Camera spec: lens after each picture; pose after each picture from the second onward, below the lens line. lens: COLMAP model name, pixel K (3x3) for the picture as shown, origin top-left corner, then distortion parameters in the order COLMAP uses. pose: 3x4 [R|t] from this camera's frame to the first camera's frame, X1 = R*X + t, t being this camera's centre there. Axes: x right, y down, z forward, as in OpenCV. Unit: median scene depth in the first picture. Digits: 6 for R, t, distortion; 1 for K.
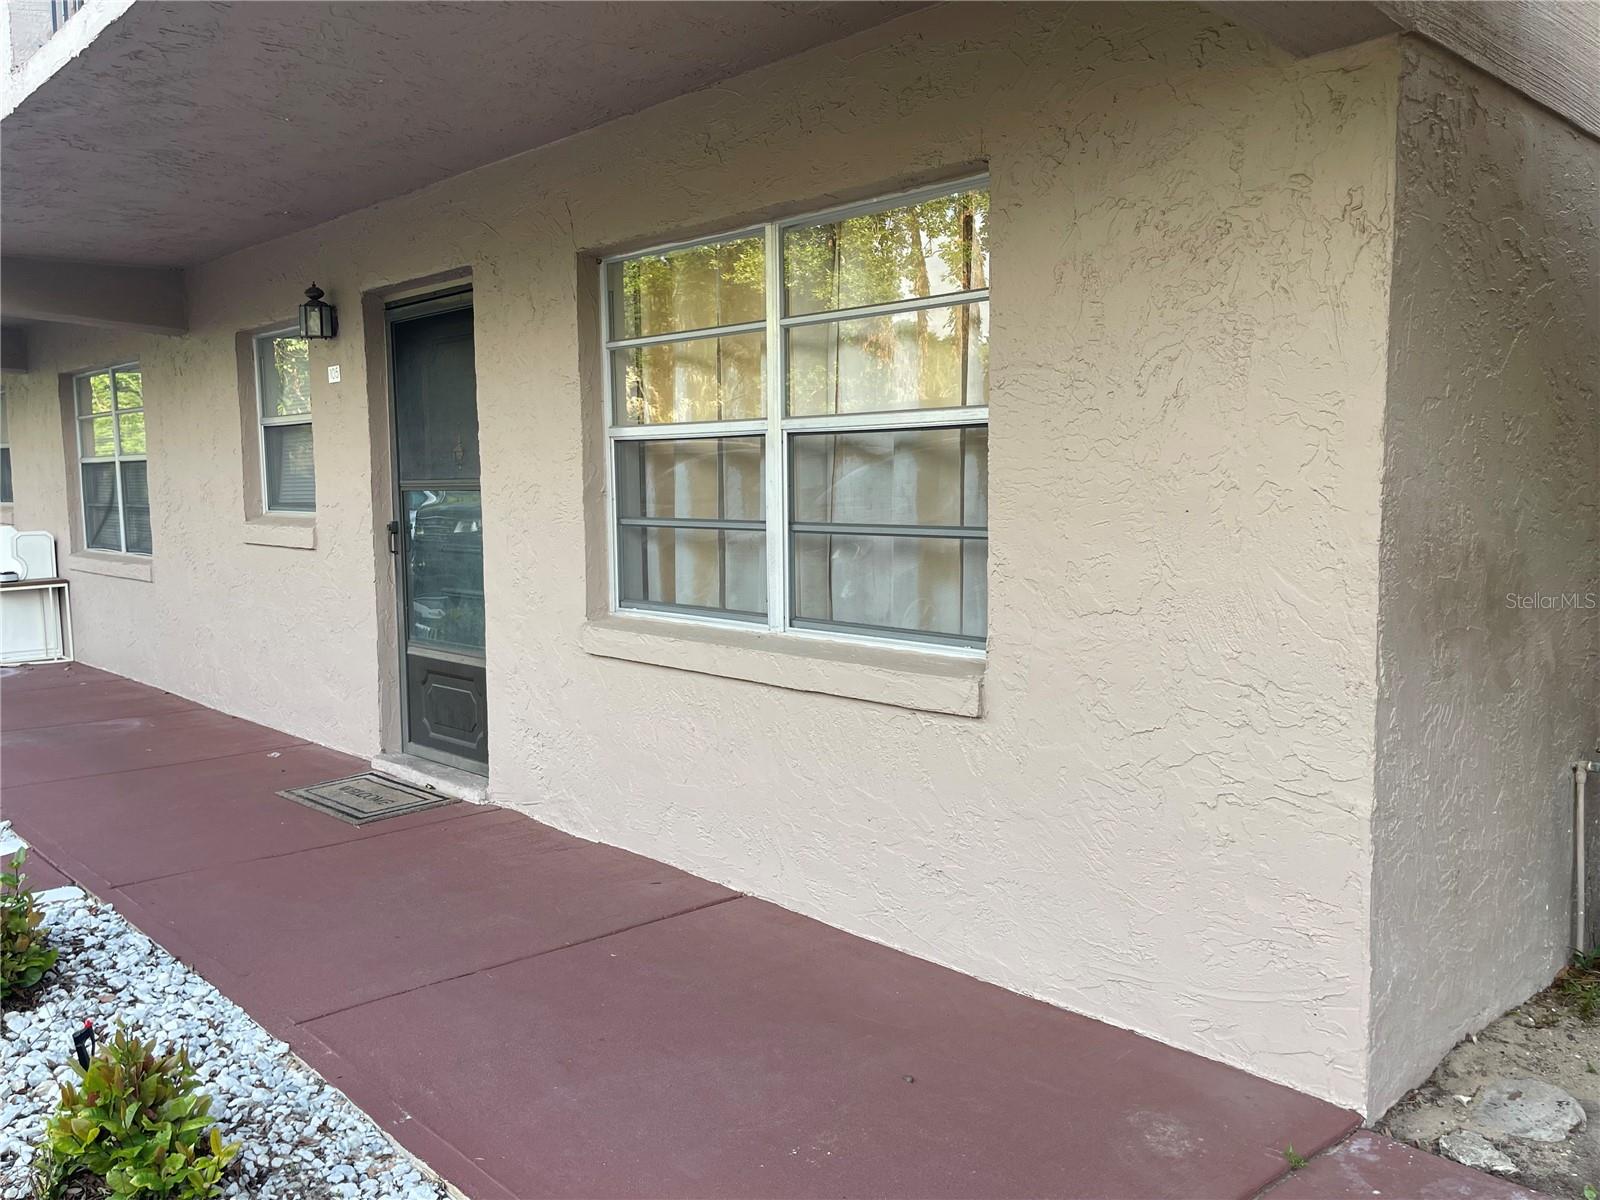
lens RADIAL K [[1337.9, 0, 801.0], [0, 1337.9, 603.3], [0, 0, 1]] dist [0.060978, -0.068683]
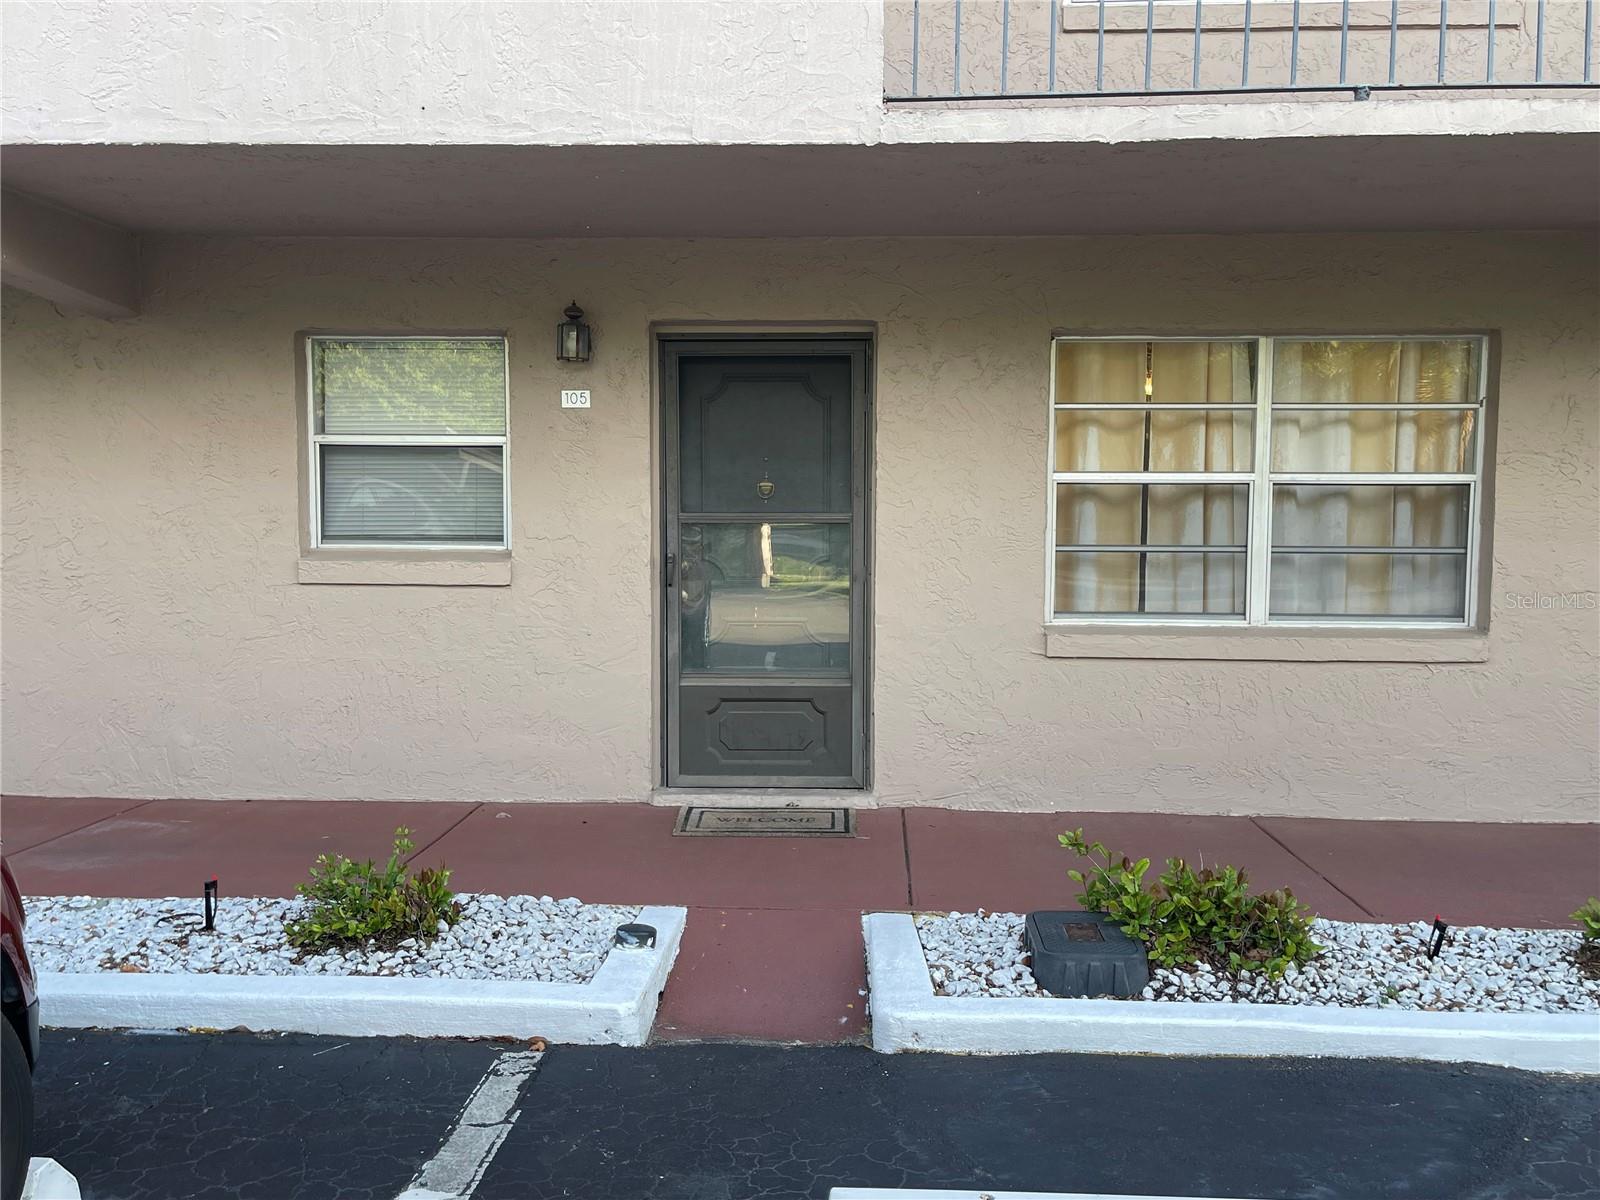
lens RADIAL K [[1337.9, 0, 798.6], [0, 1337.9, 608.8], [0, 0, 1]] dist [0.060978, -0.068683]
pose [[0.705942, -0.031508, 0.707568, -1.377466], [0.053983, 0.998498, -0.009397, -0.008042], [-0.706209, 0.044830, 0.706583, 0.347792]]
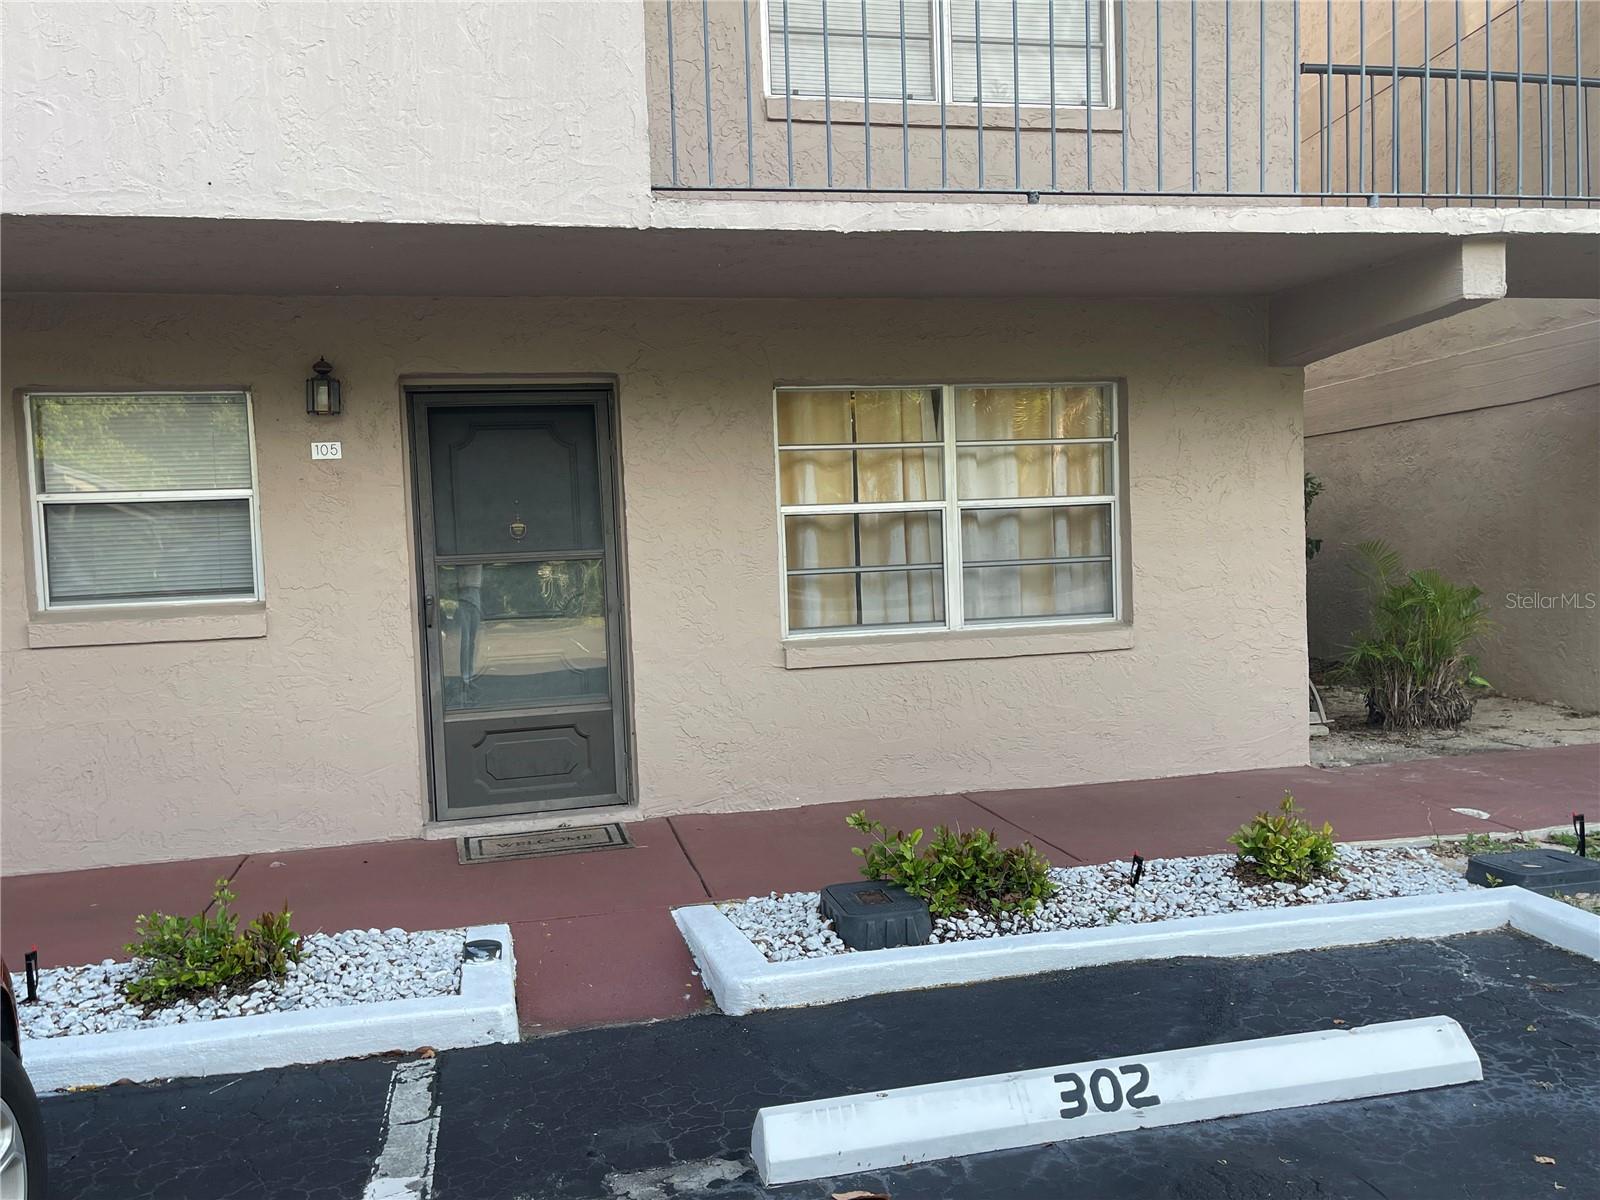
lens RADIAL K [[1337.9, 0, 801.6], [0, 1337.9, 604.8], [0, 0, 1]] dist [0.060978, -0.068683]
pose [[0.485358, -0.052553, 0.872735, -1.567697], [0.116212, 0.993213, -0.004822, -0.023150], [-0.866558, 0.103762, 0.488171, 0.364931]]
